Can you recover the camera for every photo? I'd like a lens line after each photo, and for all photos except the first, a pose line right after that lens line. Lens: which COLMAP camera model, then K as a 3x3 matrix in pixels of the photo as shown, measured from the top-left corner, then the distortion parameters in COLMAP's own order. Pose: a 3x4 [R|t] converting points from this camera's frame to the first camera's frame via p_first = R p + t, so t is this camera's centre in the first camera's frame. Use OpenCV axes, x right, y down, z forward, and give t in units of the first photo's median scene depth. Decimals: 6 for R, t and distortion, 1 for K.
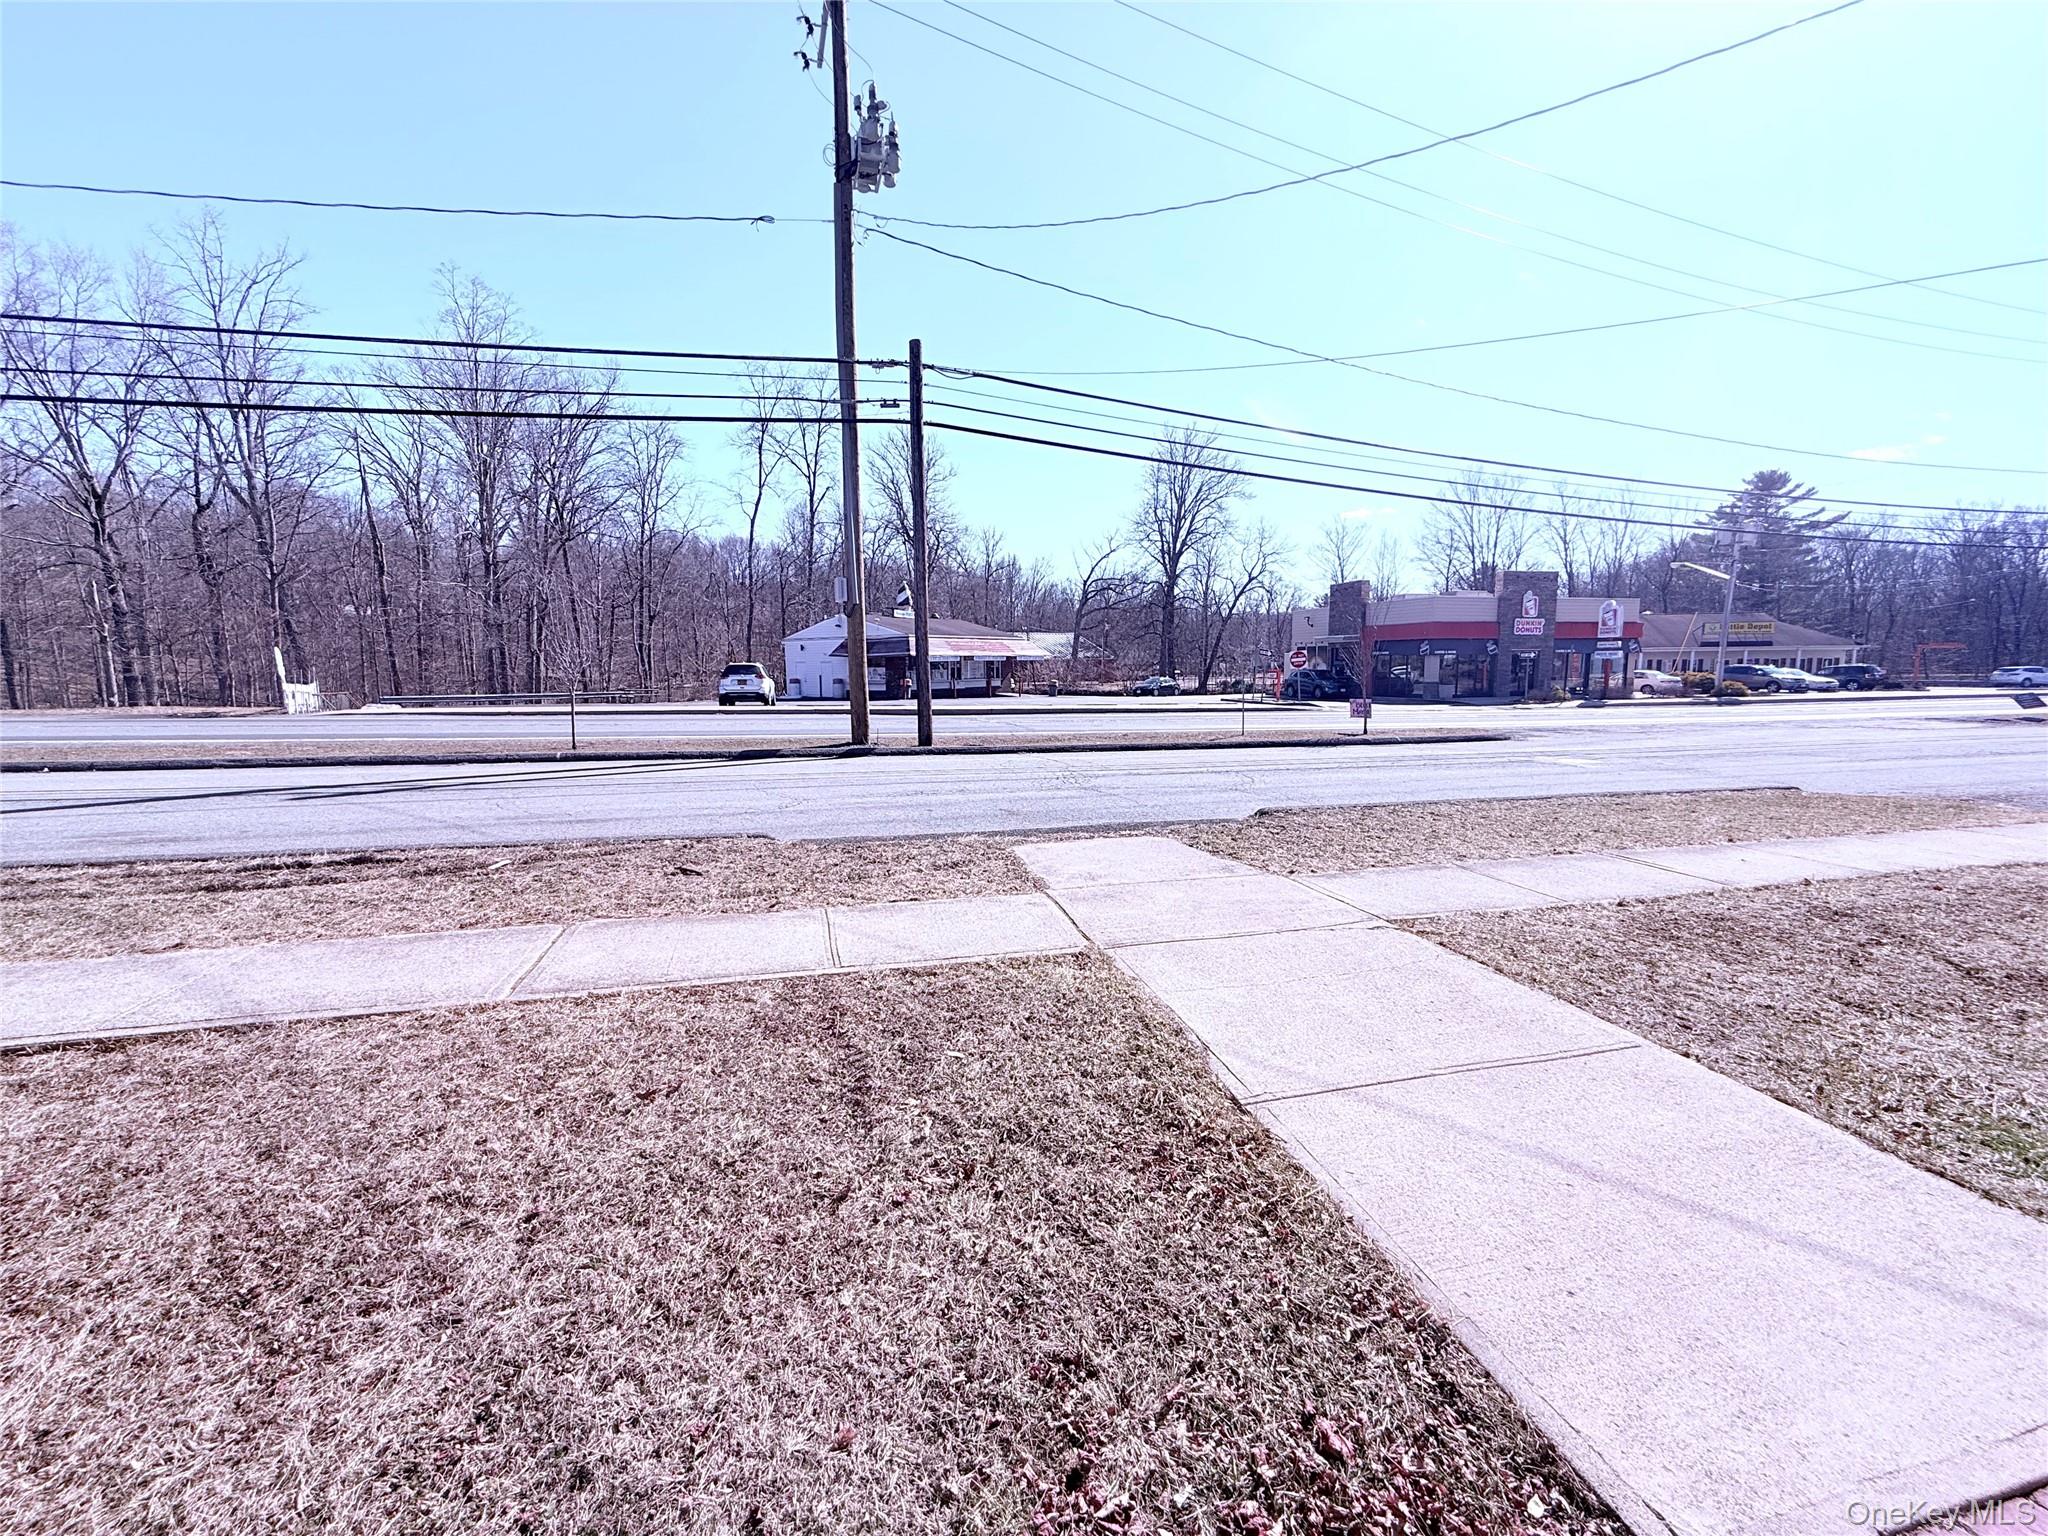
lens RADIAL K [[815.3, 0, 1020.5], [0, 815.3, 764.4], [0, 0, 1]] dist [-0.002363, -0.000305]
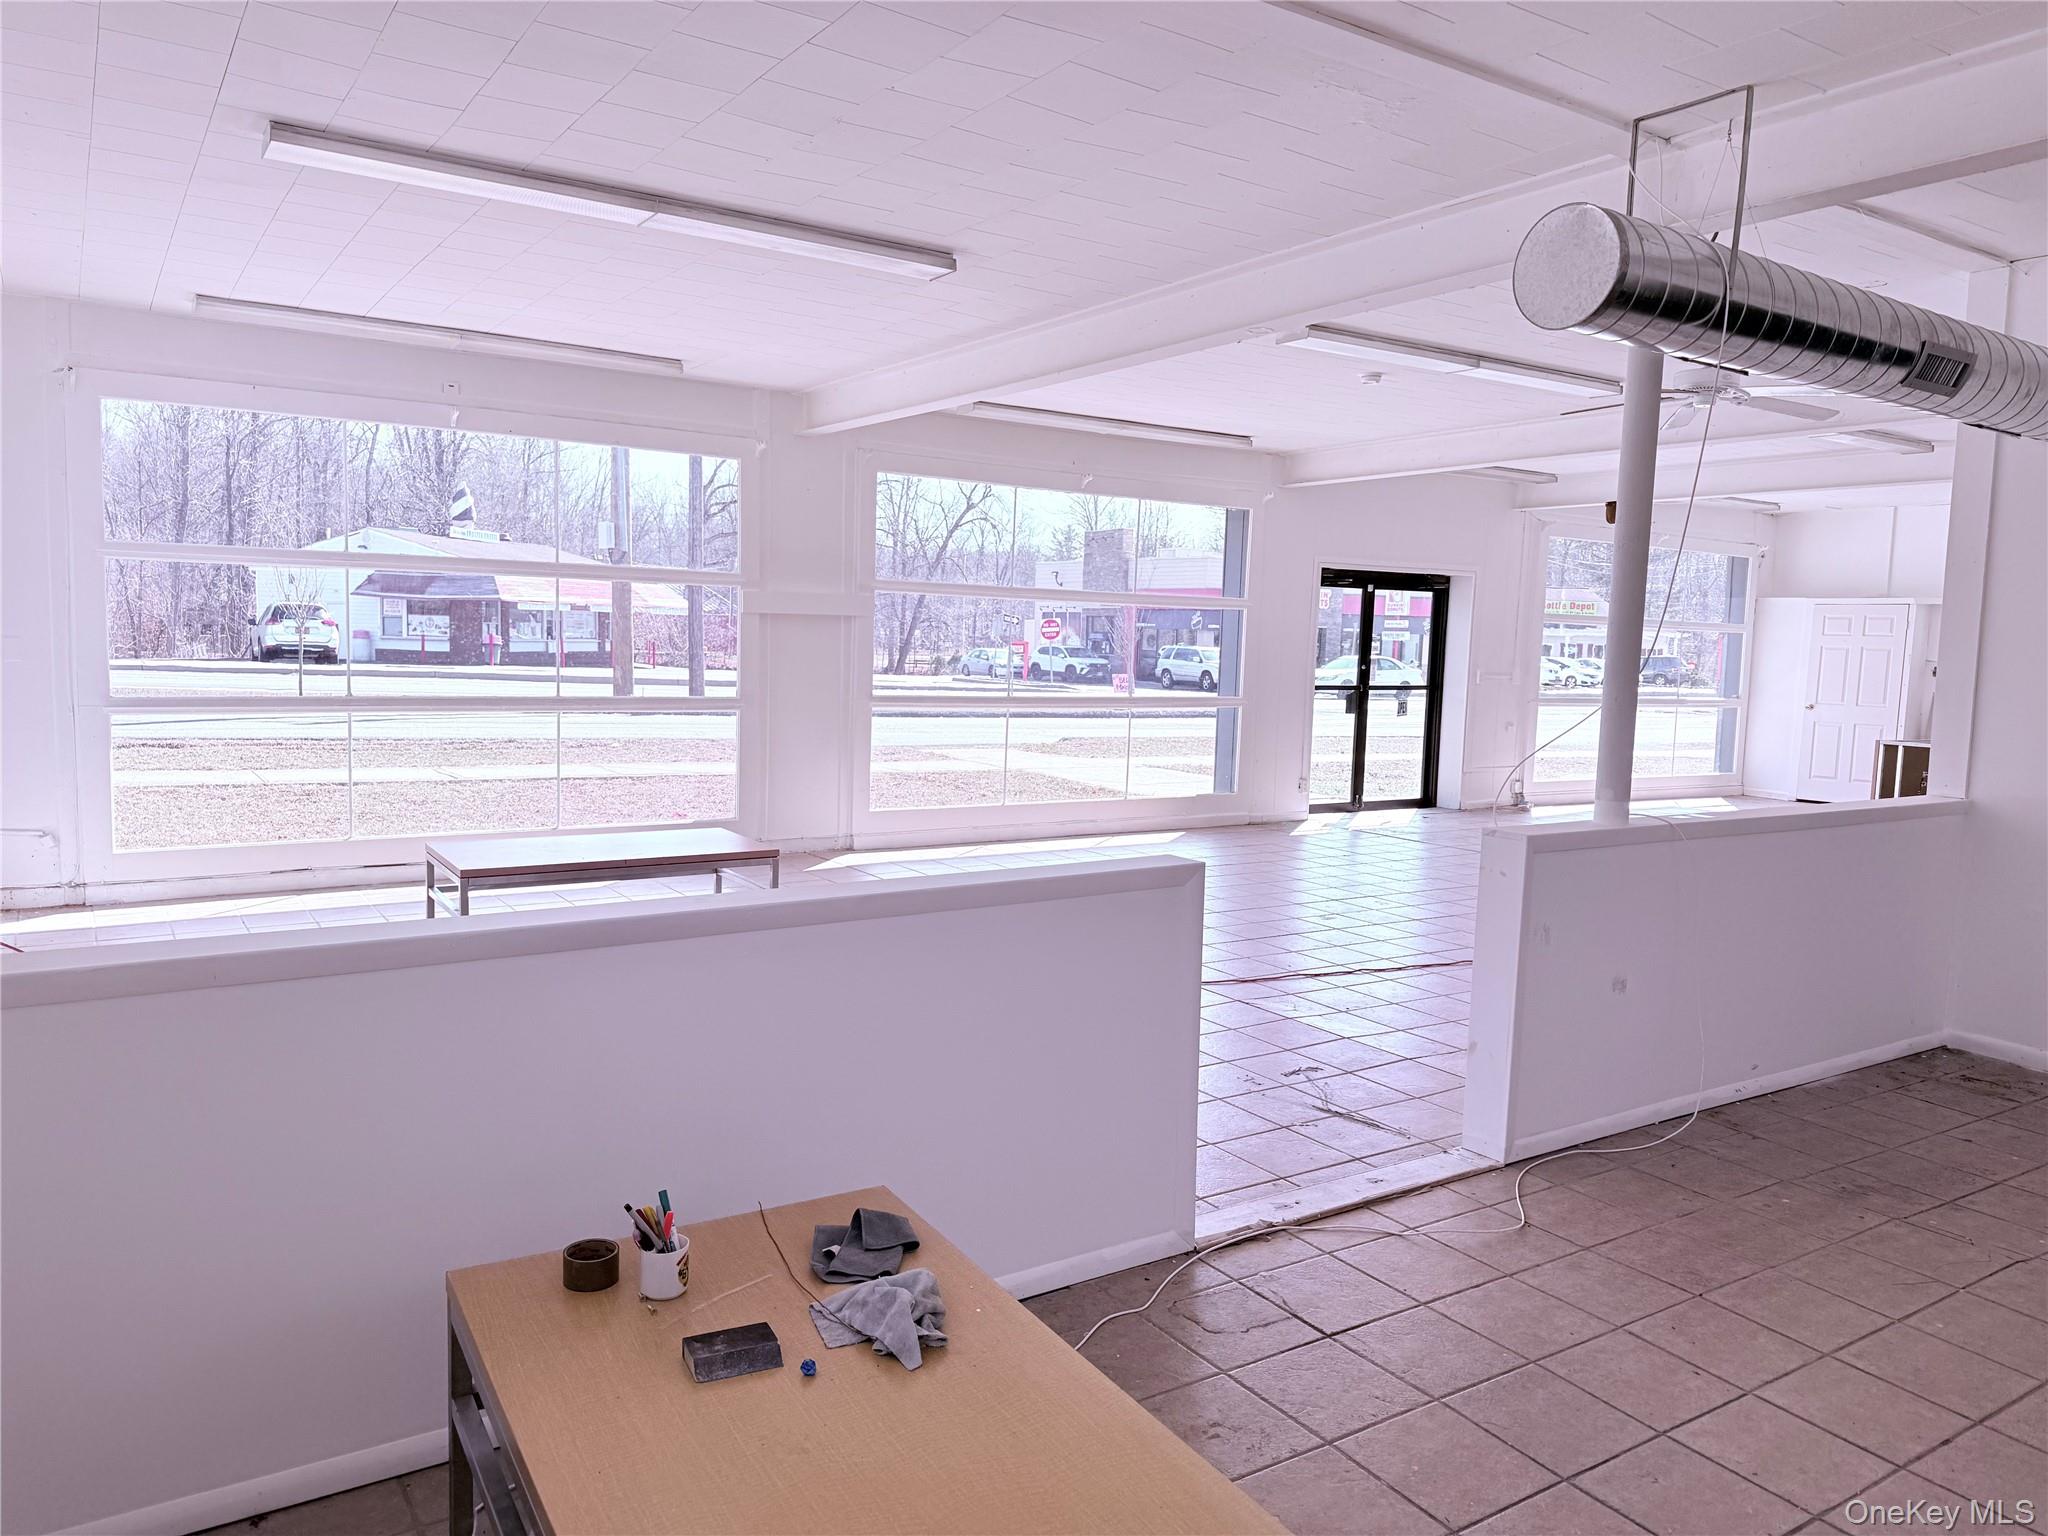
lens RADIAL K [[1439.9, 0, 1042.9], [0, 1439.9, 776.9], [0, 0, 1]] dist [0.058470, -0.054359]
pose [[0.941098, 0.001893, 0.338128, -0.108461], [0.005043, 0.999795, -0.019632, 0.033853], [-0.338095, 0.020180, 0.940895, -0.244562]]
